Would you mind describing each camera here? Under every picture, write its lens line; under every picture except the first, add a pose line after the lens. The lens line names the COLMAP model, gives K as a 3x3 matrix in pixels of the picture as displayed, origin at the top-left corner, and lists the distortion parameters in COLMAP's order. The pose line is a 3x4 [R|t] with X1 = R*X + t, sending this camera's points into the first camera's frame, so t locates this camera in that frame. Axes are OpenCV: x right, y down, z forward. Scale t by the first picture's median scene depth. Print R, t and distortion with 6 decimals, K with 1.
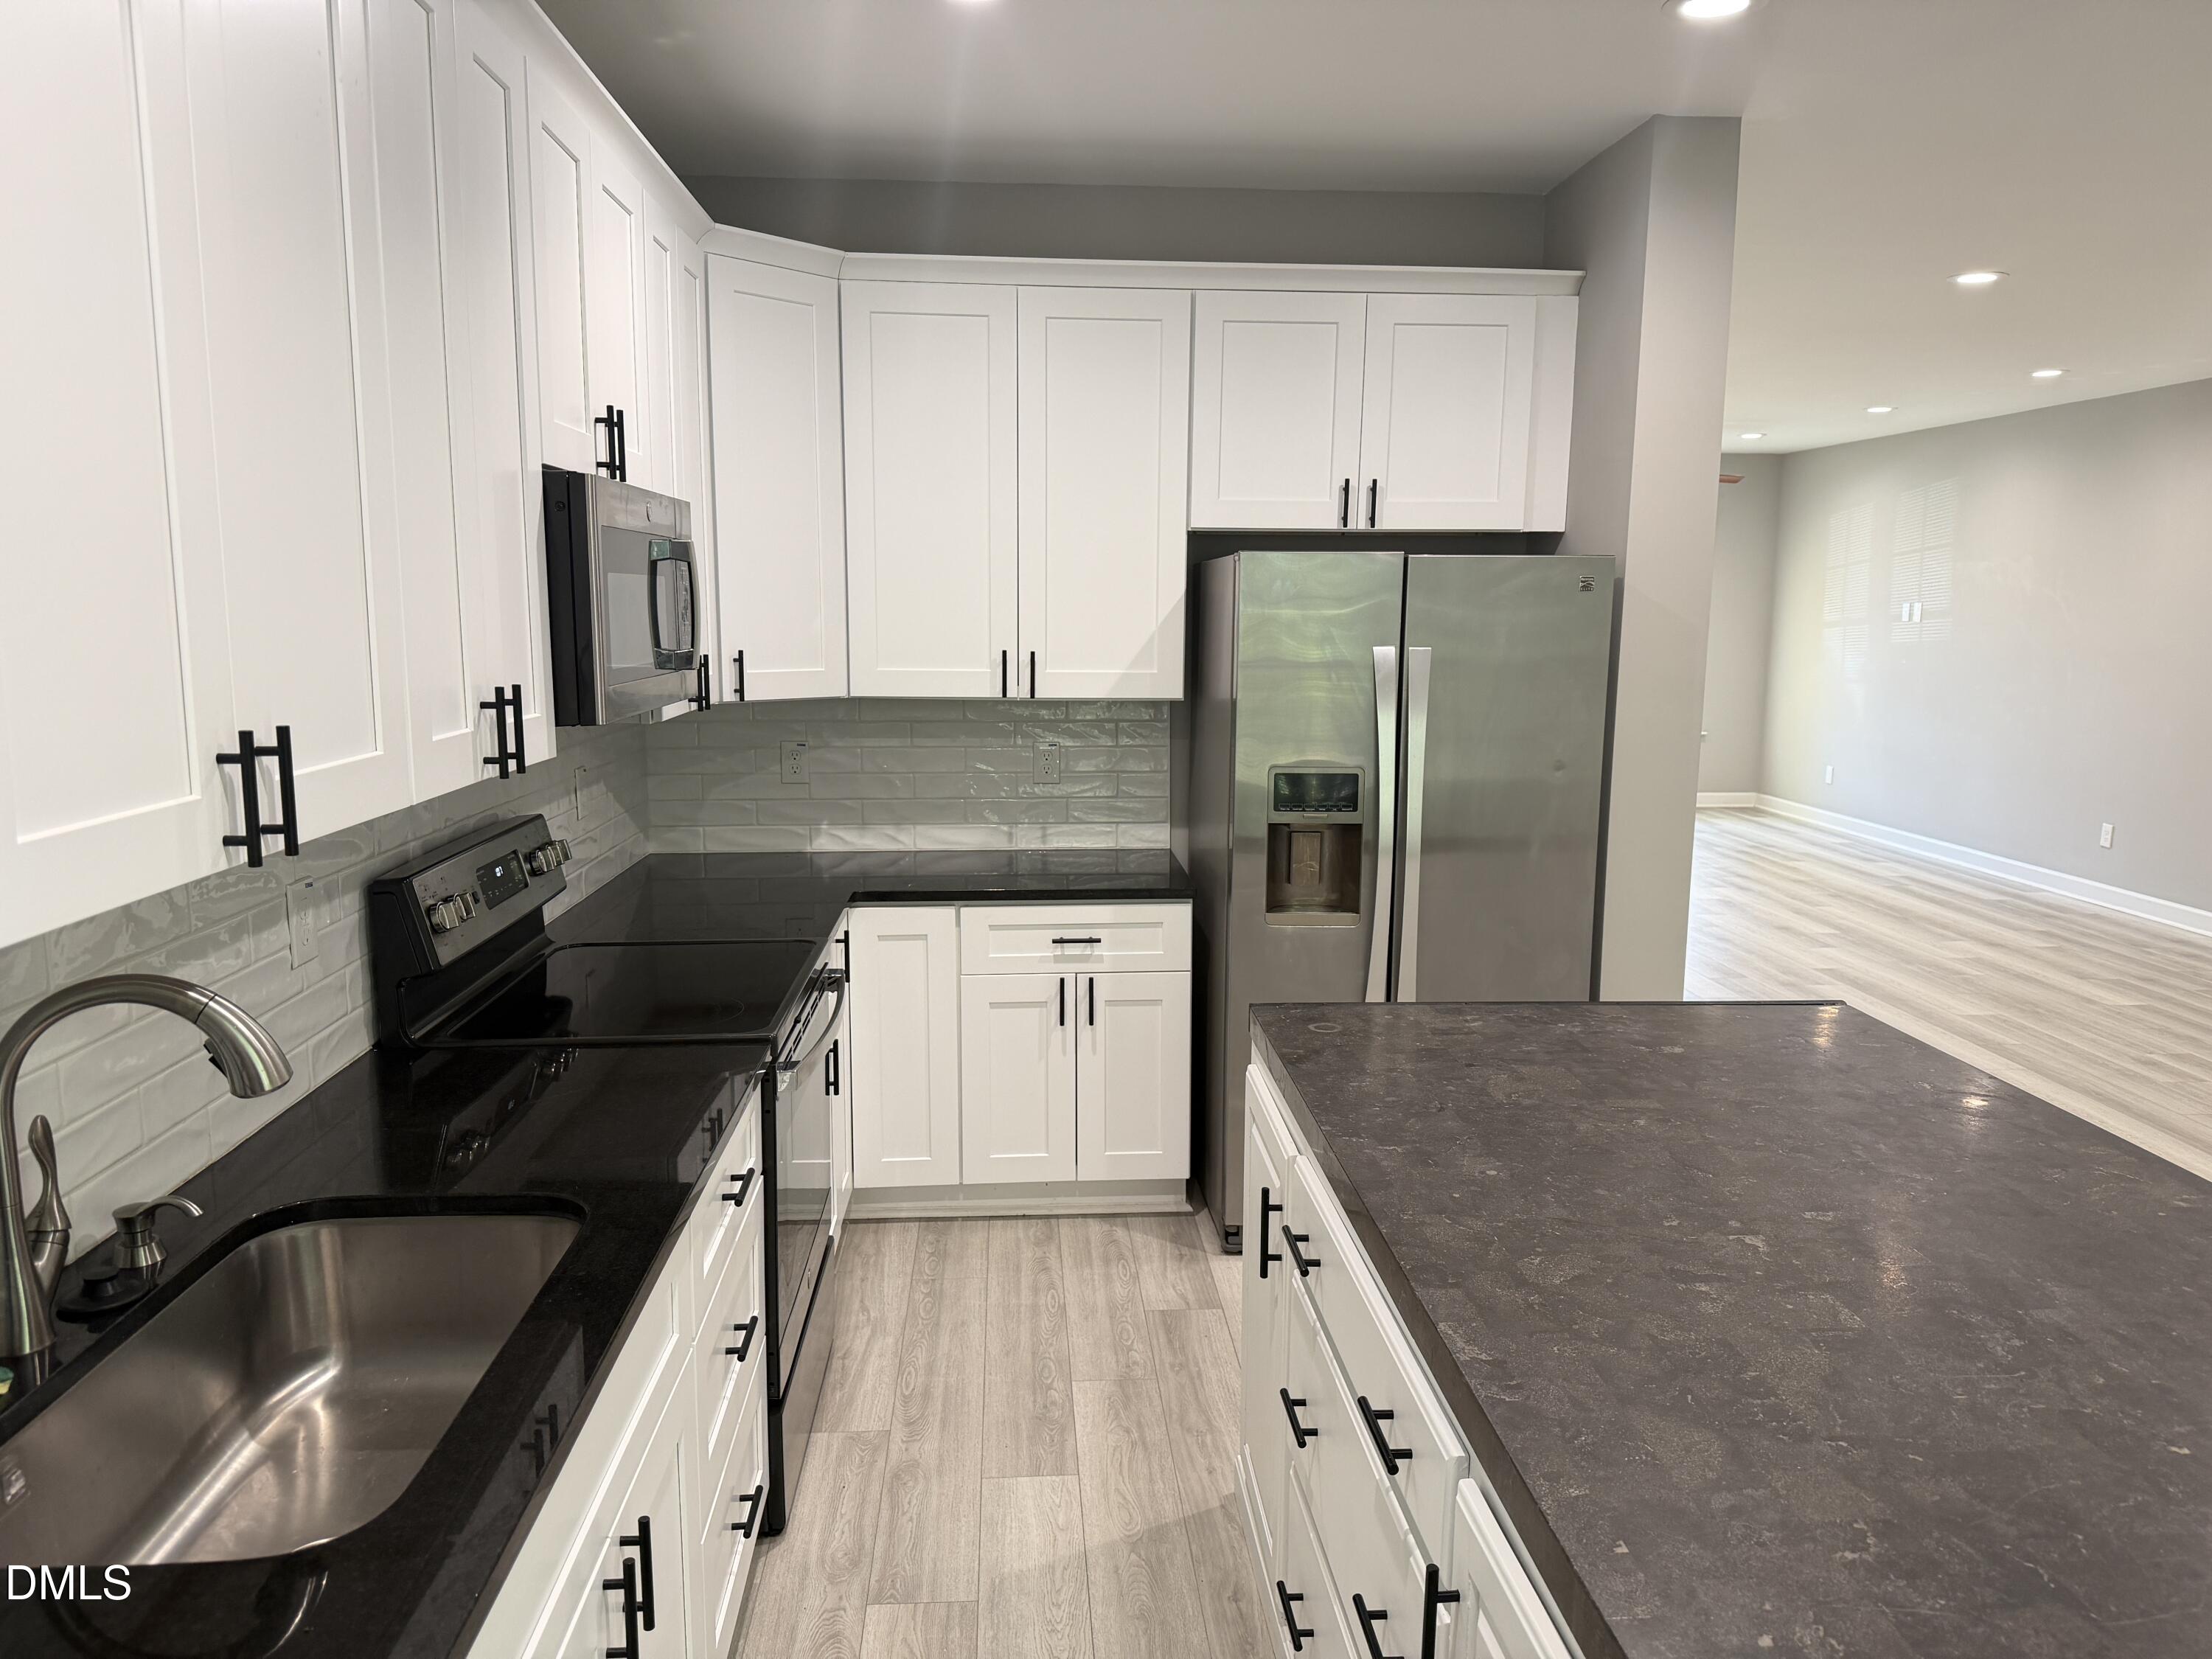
lens RADIAL K [[1570.5, 0, 1109.8], [0, 1570.5, 828.6], [0, 0, 1]] dist [-0.024610, -0.011991]
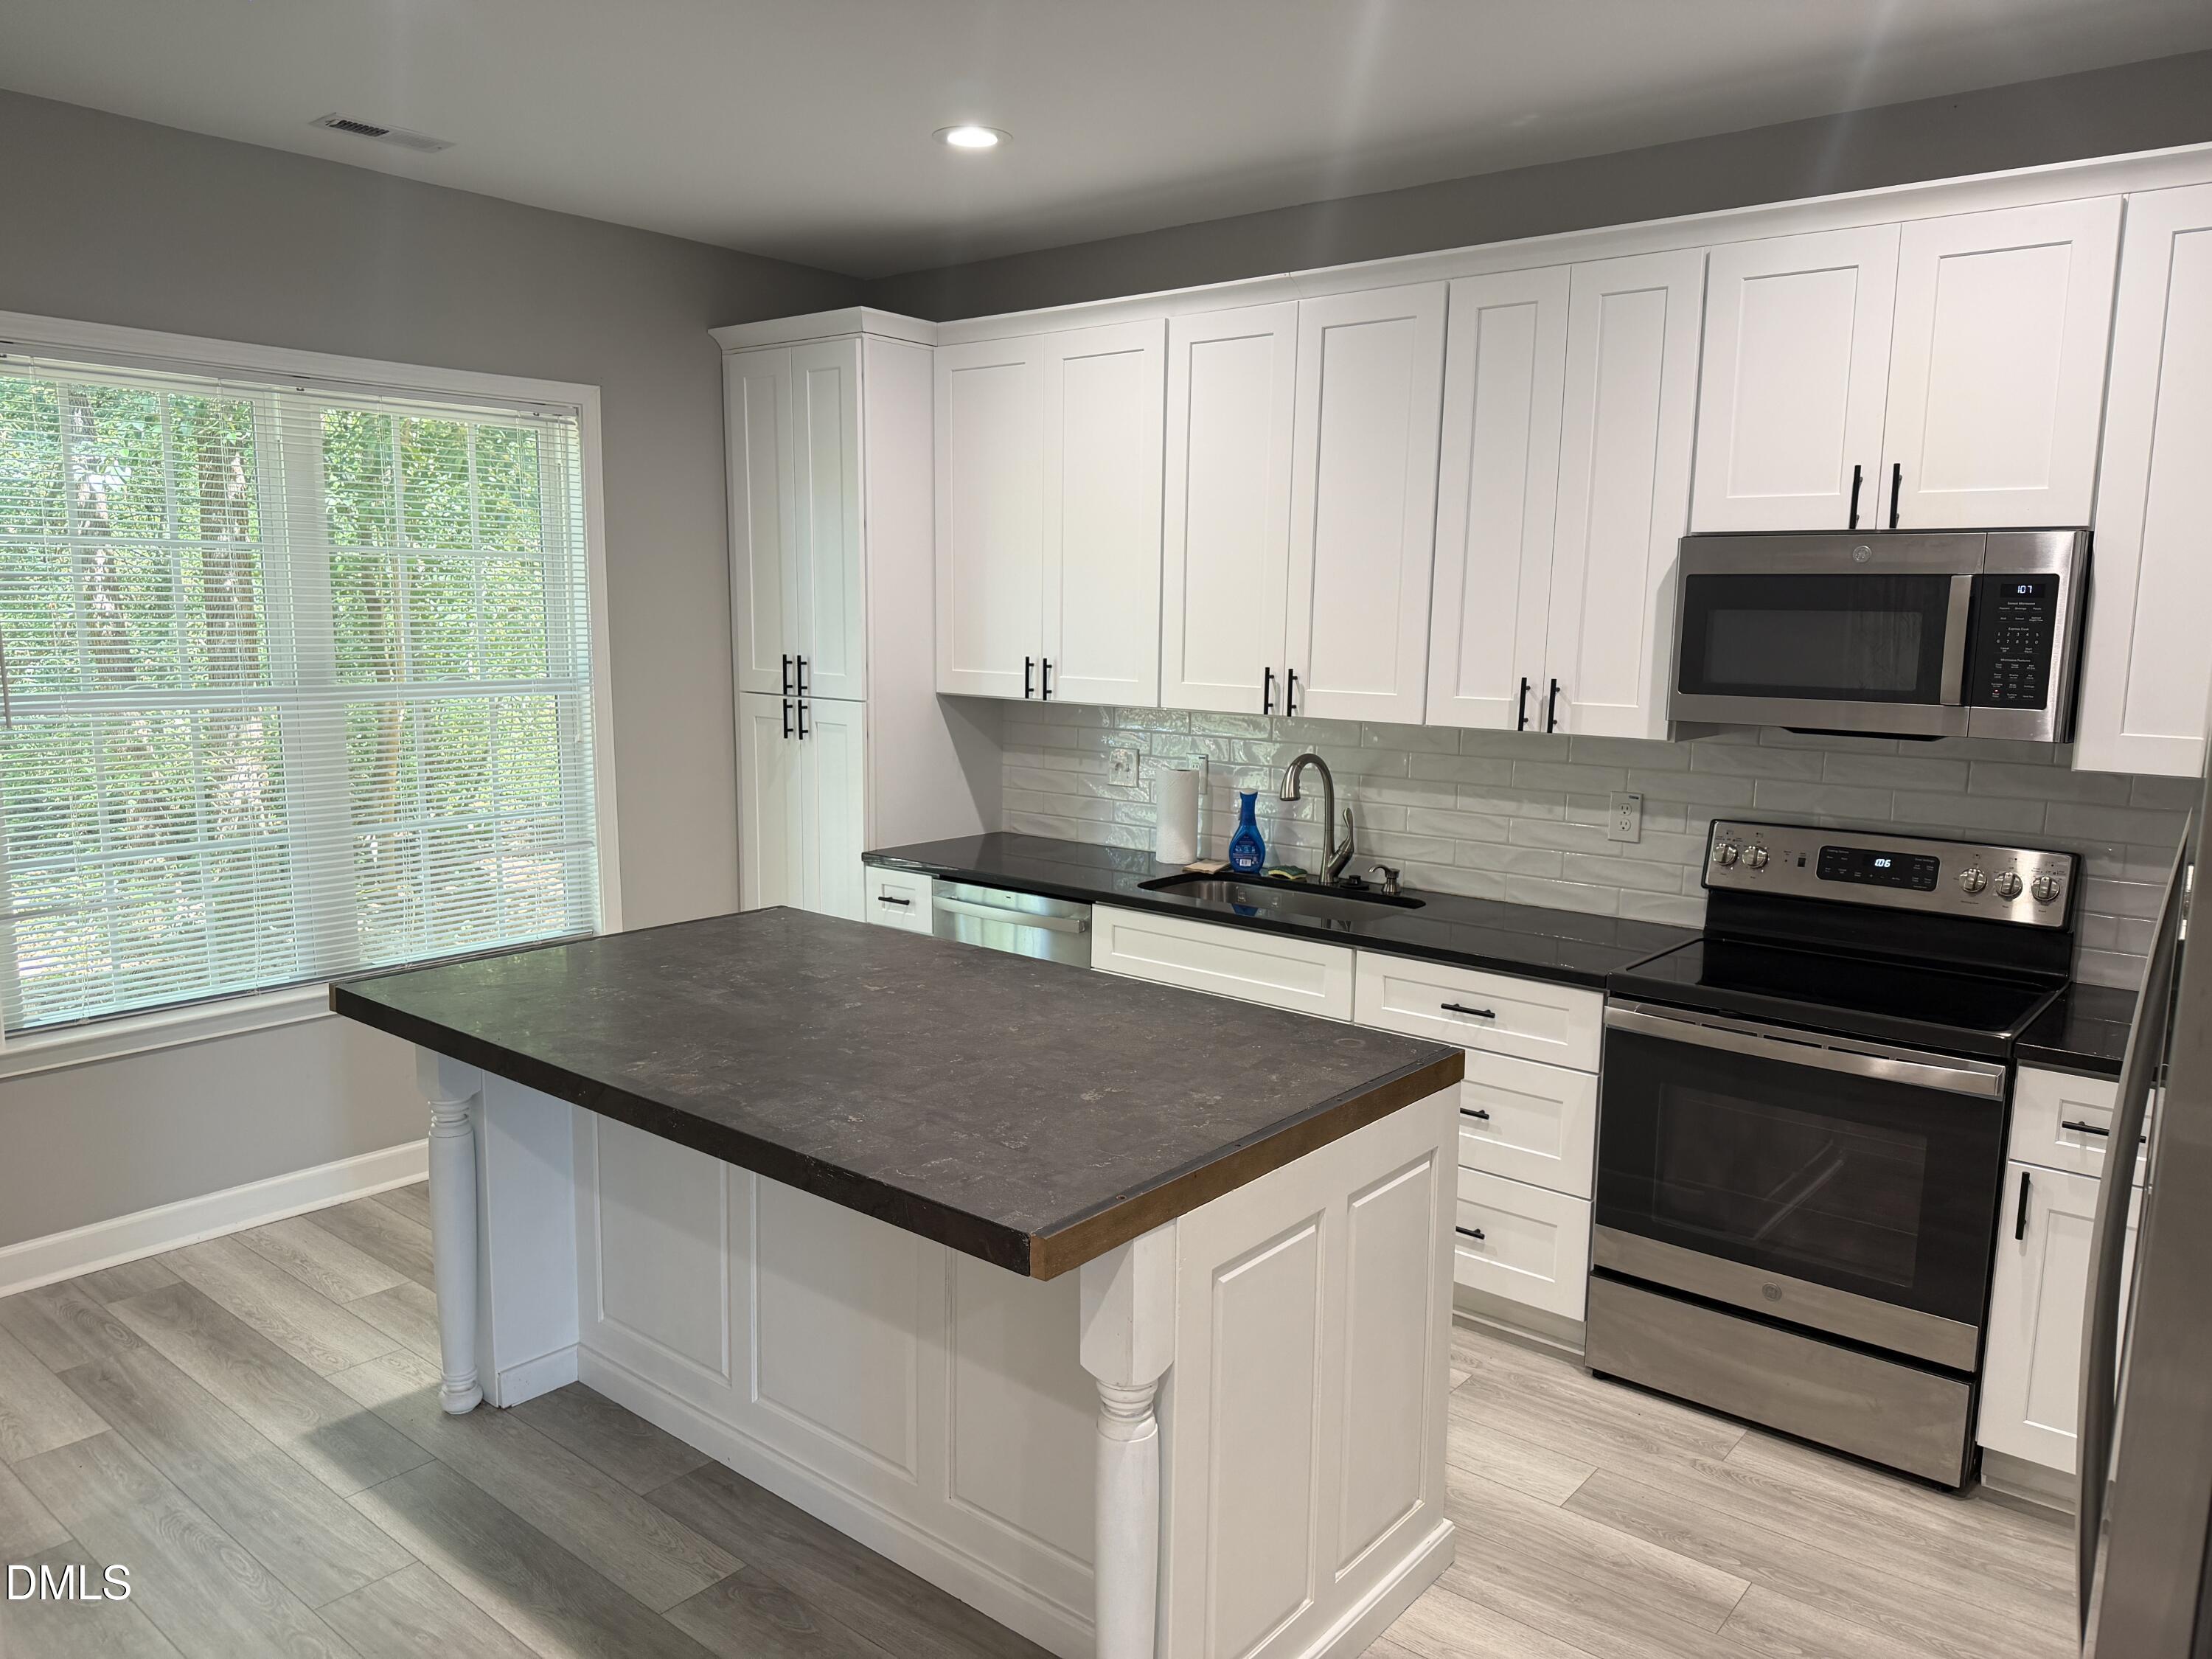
lens RADIAL K [[1570.5, 0, 1113.2], [0, 1570.5, 832.8], [0, 0, 1]] dist [-0.024610, -0.011991]
pose [[-0.683832, 0.097995, -0.723029, 1.061813], [-0.129360, 0.958958, 0.252319, -0.270063], [0.718080, 0.266075, -0.643090, 1.632426]]
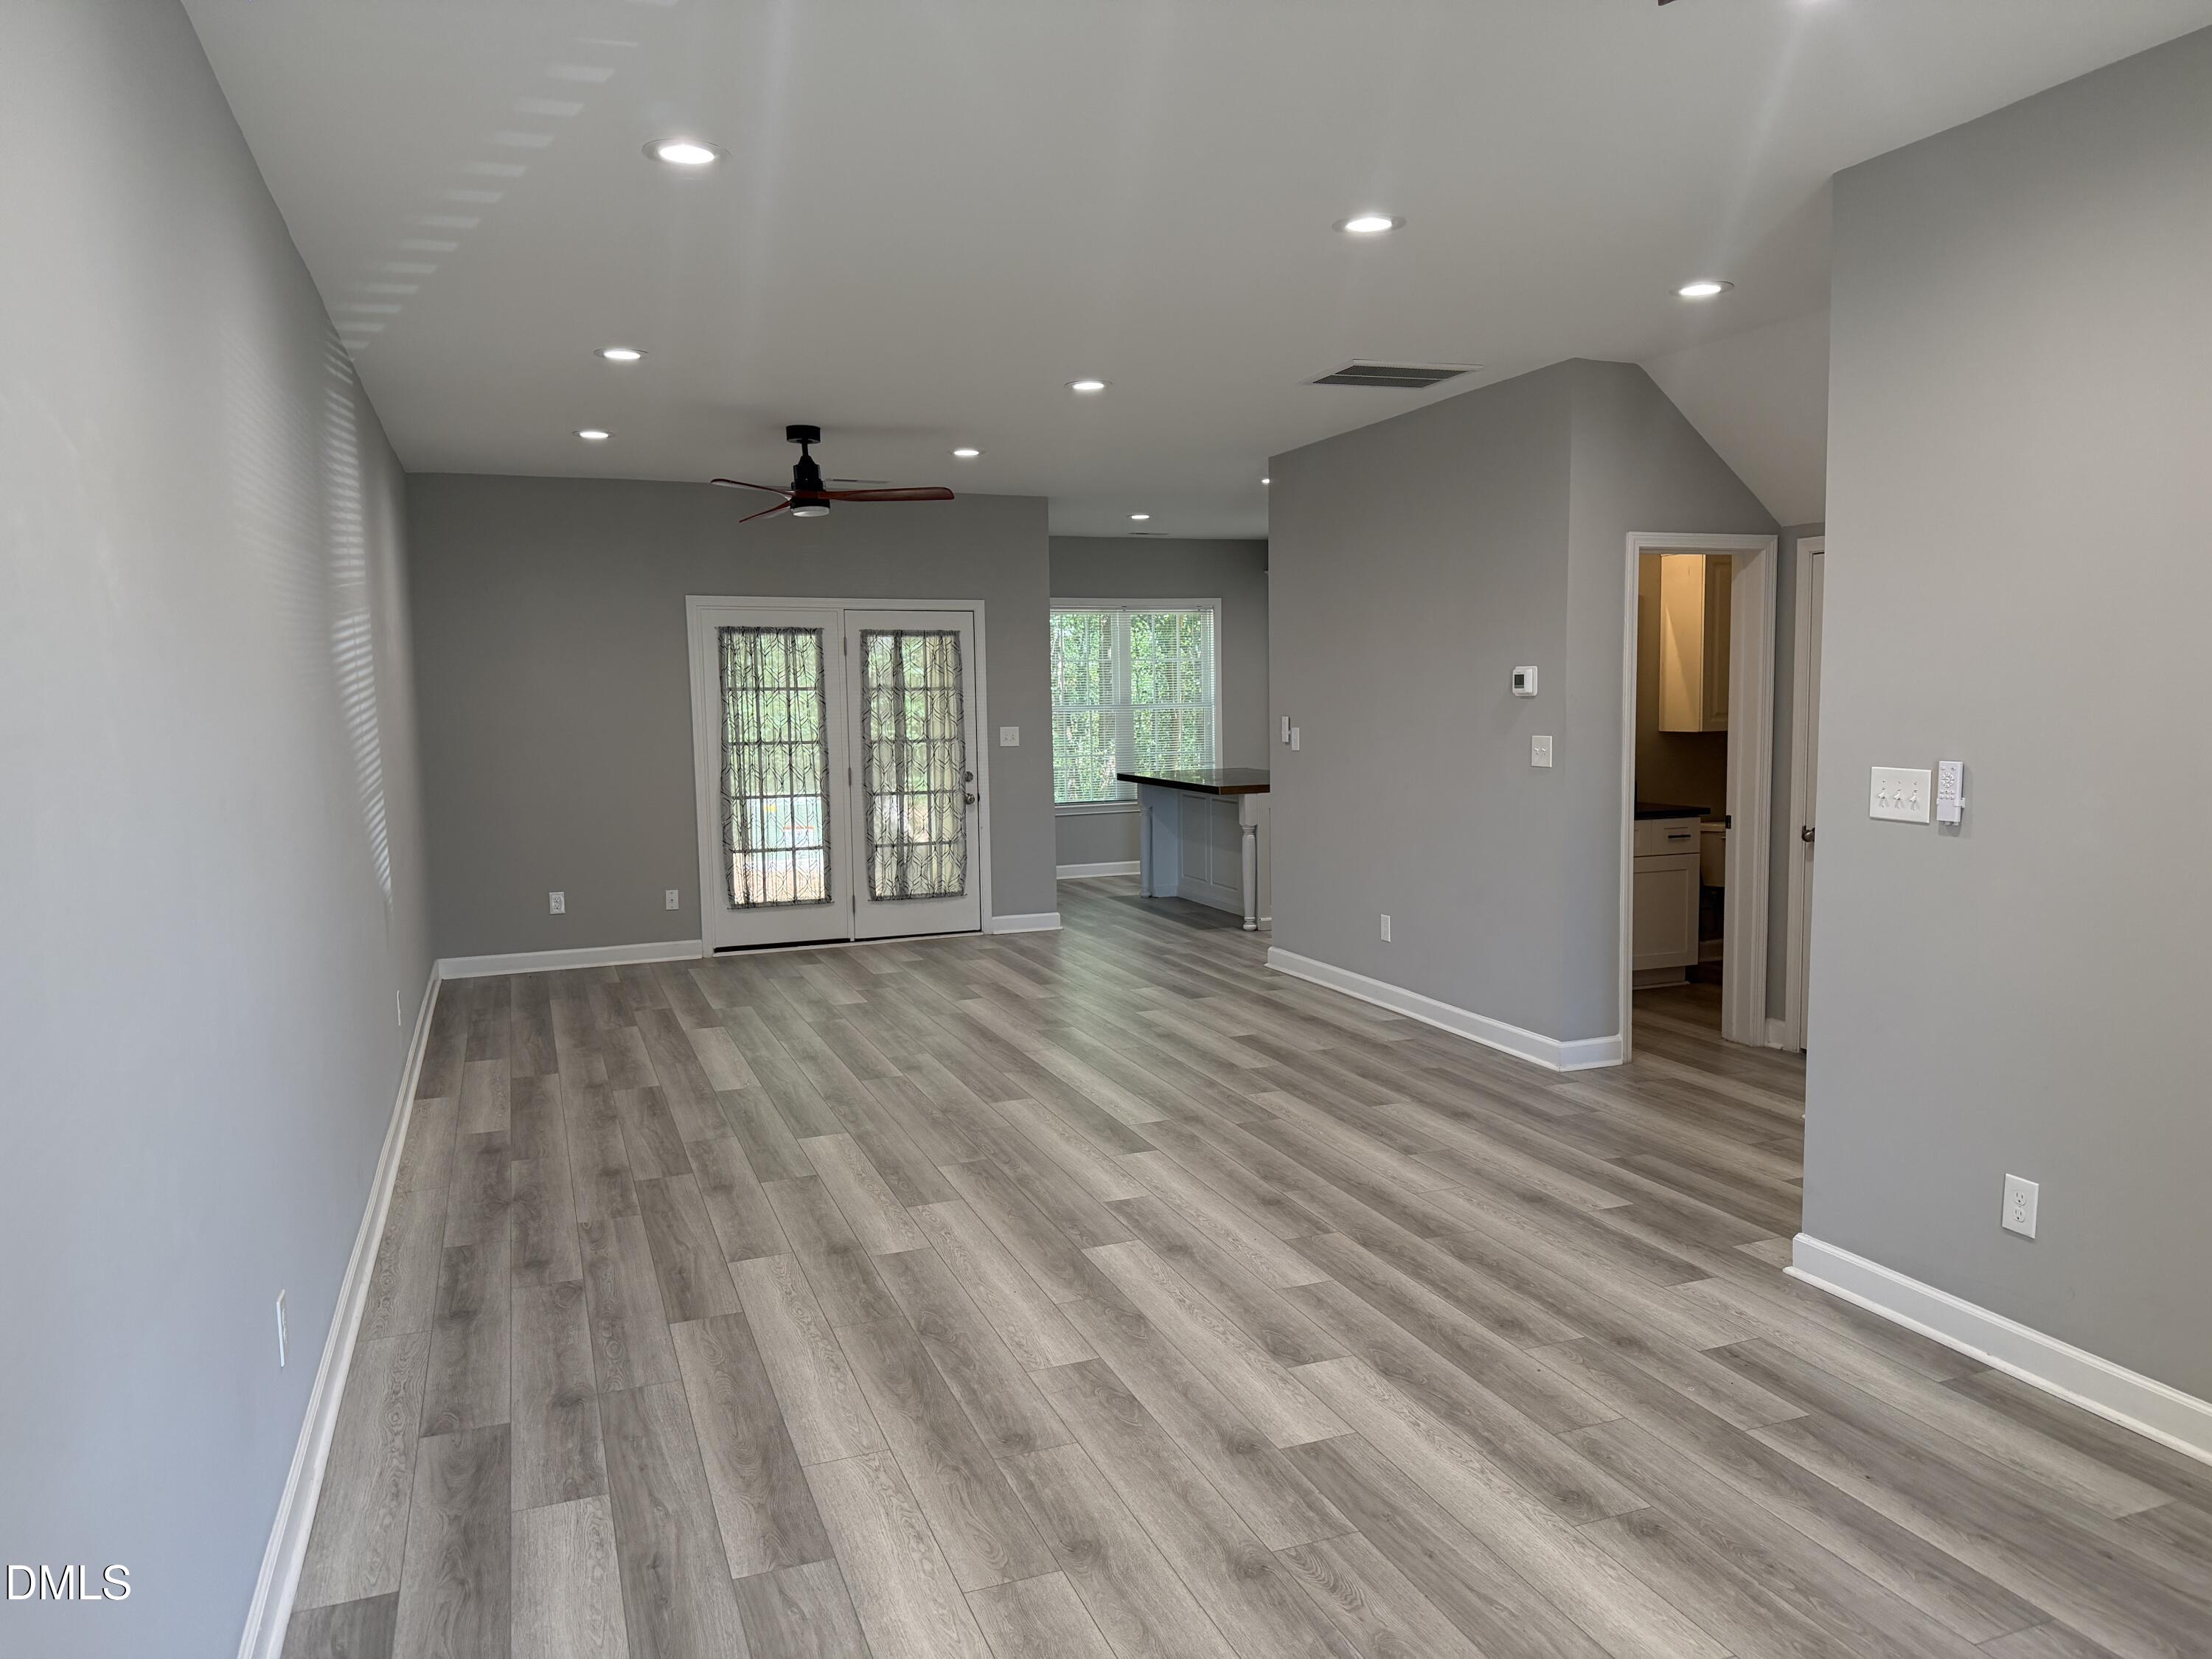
lens RADIAL K [[1570.5, 0, 1106.5], [0, 1570.5, 833.3], [0, 0, 1]] dist [-0.024610, -0.011991]
pose [[-0.960899, 0.035160, -0.274656, 1.638252], [-0.031852, 0.971286, 0.235774, -0.551484], [0.275060, 0.235303, -0.932188, 3.760396]]
